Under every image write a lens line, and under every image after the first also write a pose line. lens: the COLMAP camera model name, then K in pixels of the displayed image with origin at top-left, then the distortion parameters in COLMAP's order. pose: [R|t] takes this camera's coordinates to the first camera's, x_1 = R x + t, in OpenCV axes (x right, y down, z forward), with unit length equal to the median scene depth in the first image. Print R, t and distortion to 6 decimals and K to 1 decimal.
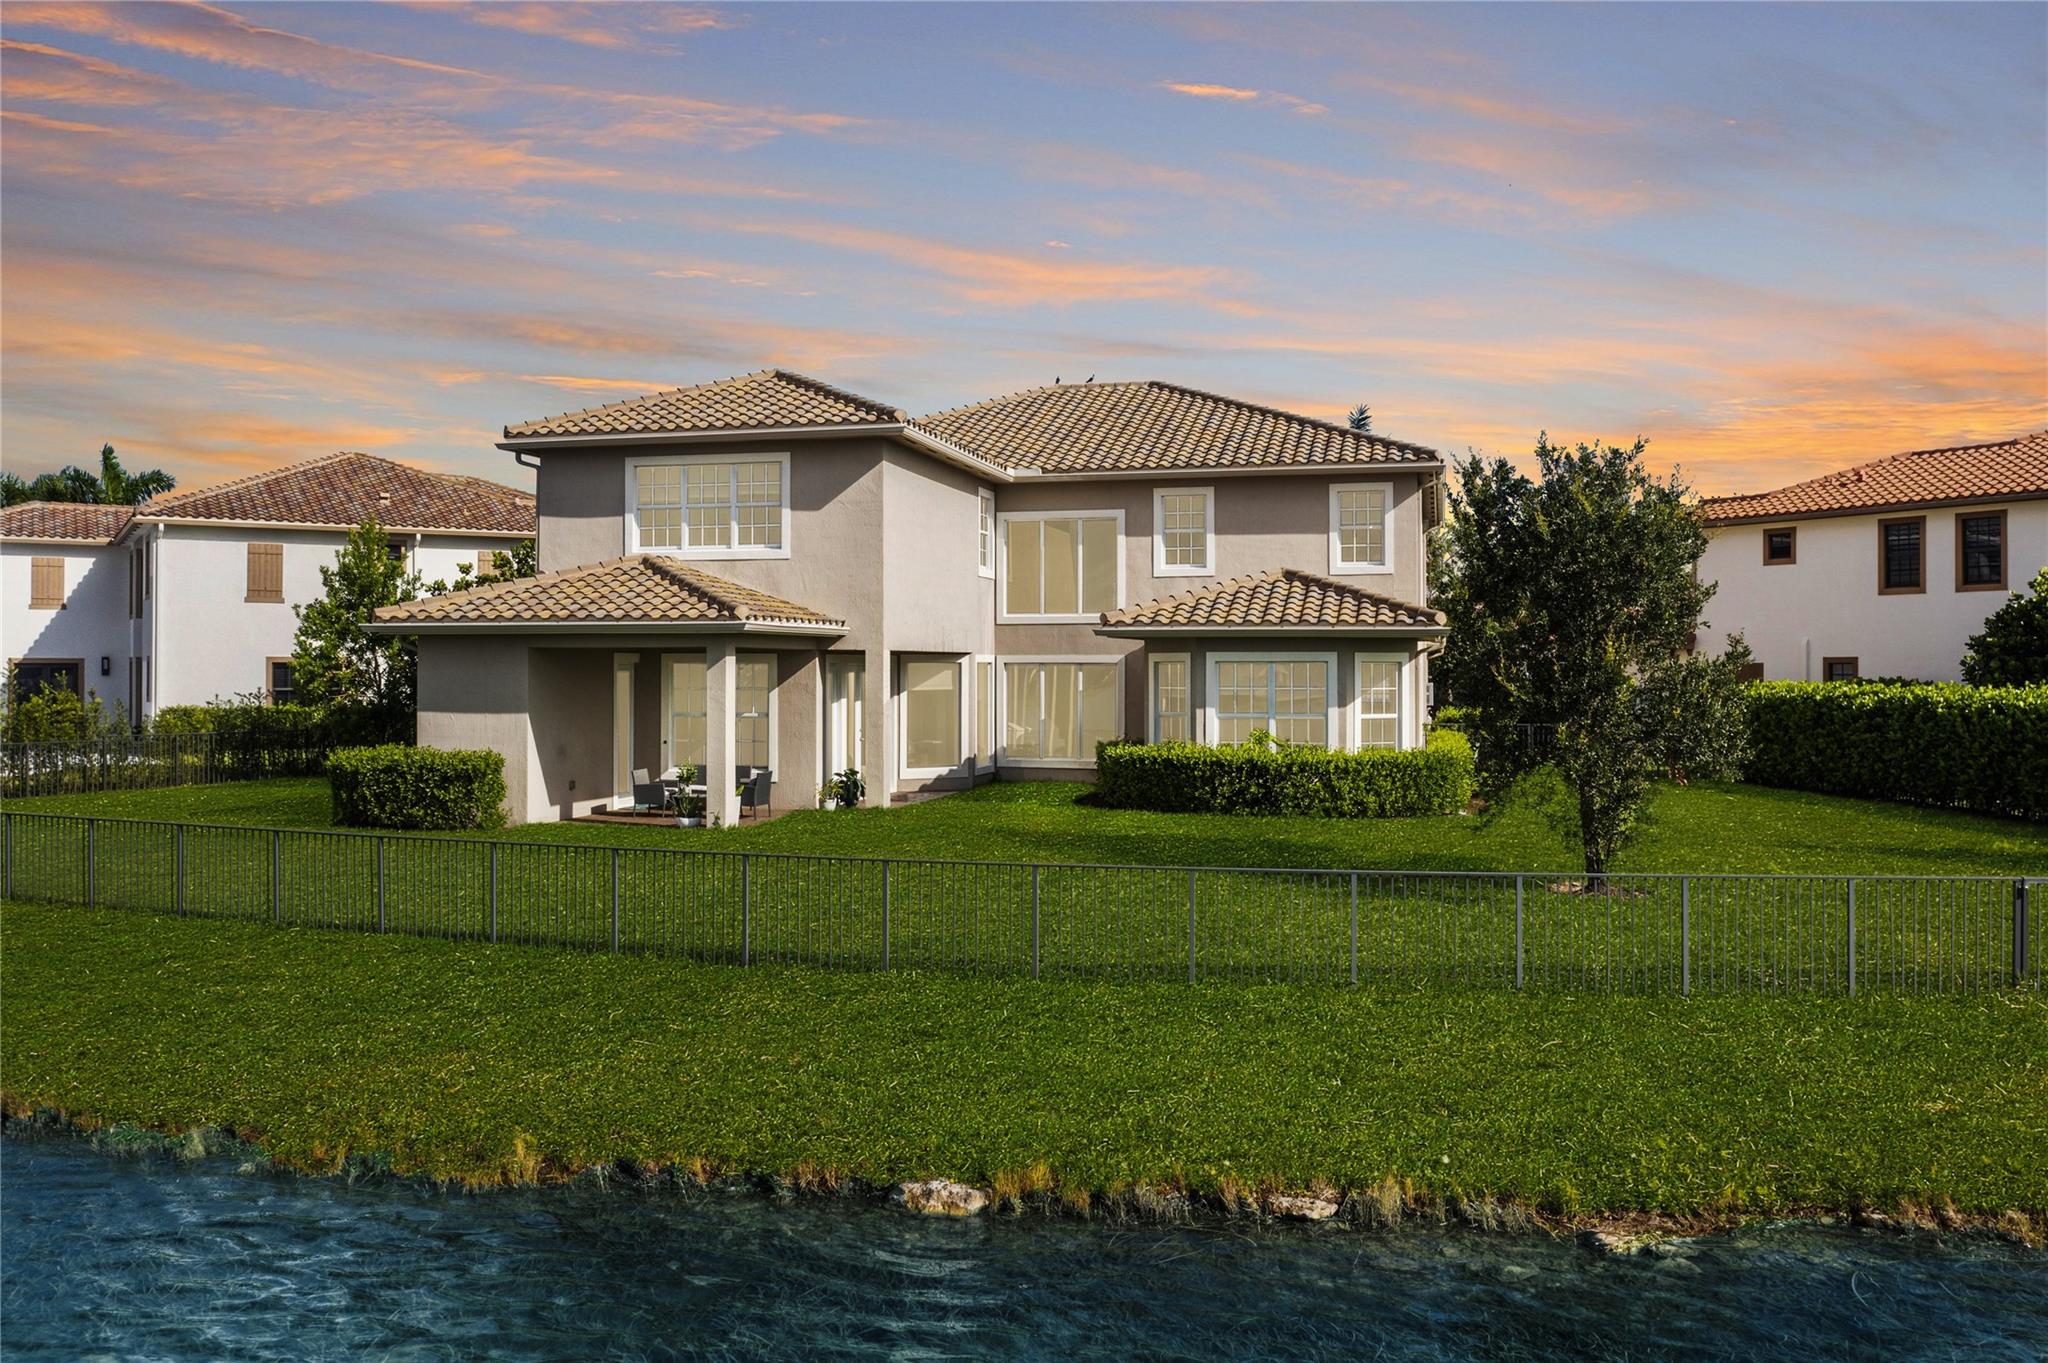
lens RADIAL K [[1677.2, 0, 1026.9], [0, 1677.2, 657.1], [0, 0, 1]] dist [-0.000084, -0.005623]
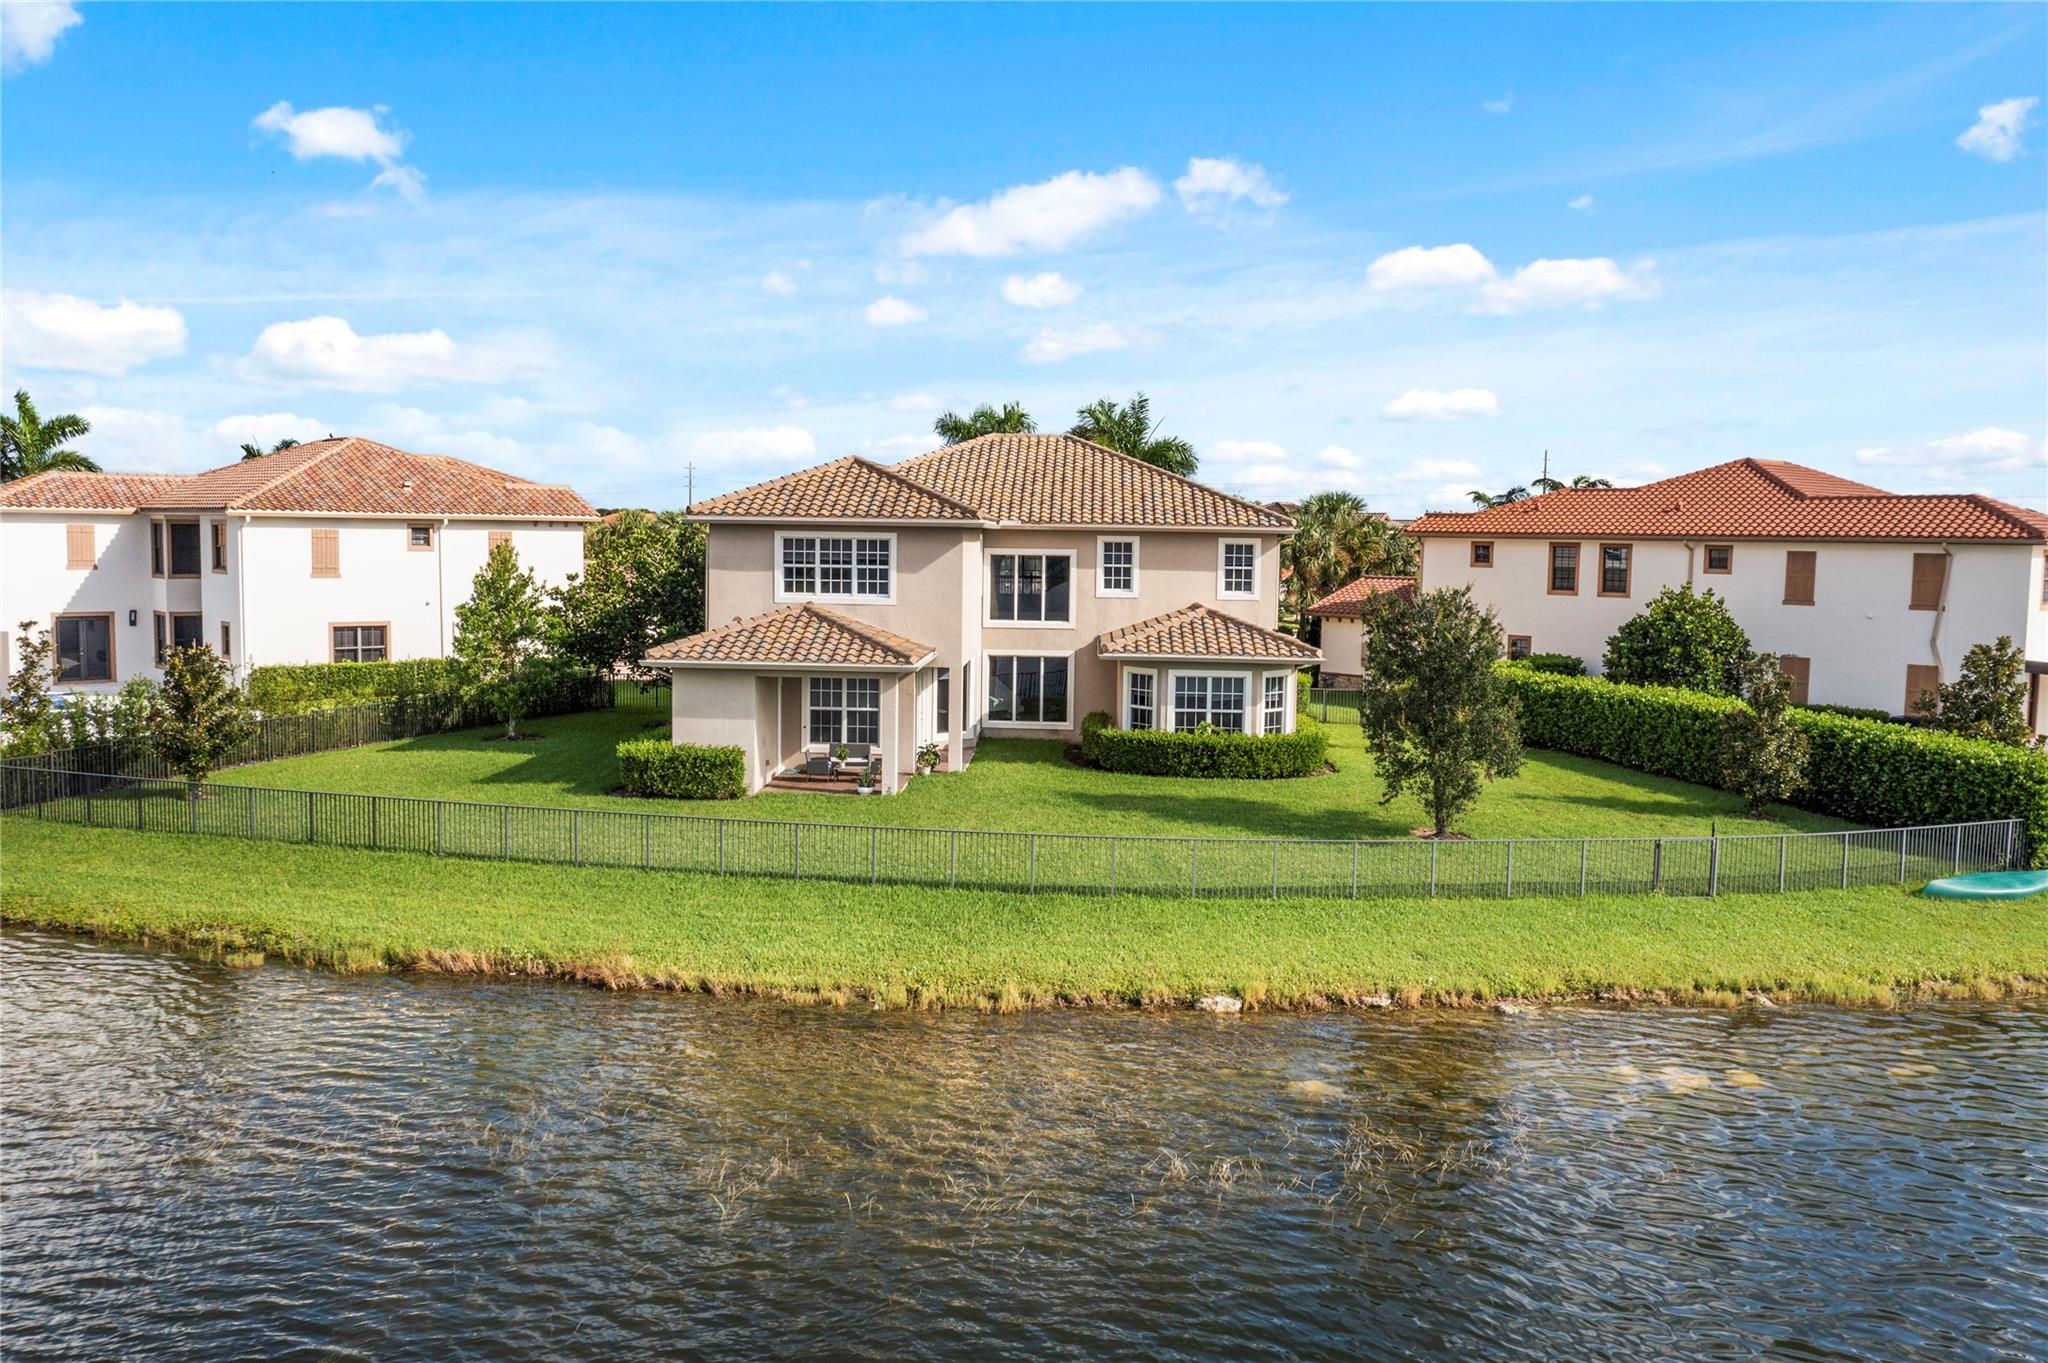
lens RADIAL K [[1641.5, 0, 1024.0], [0, 1641.5, 681.5], [0, 0, 1]] dist [0.001540, -0.003346]
pose [[0.980199, -0.002640, 0.197997, -0.318458], [-0.016876, 0.995159, 0.096814, -0.134220], [-0.197295, -0.098239, 0.975410, -0.445715]]
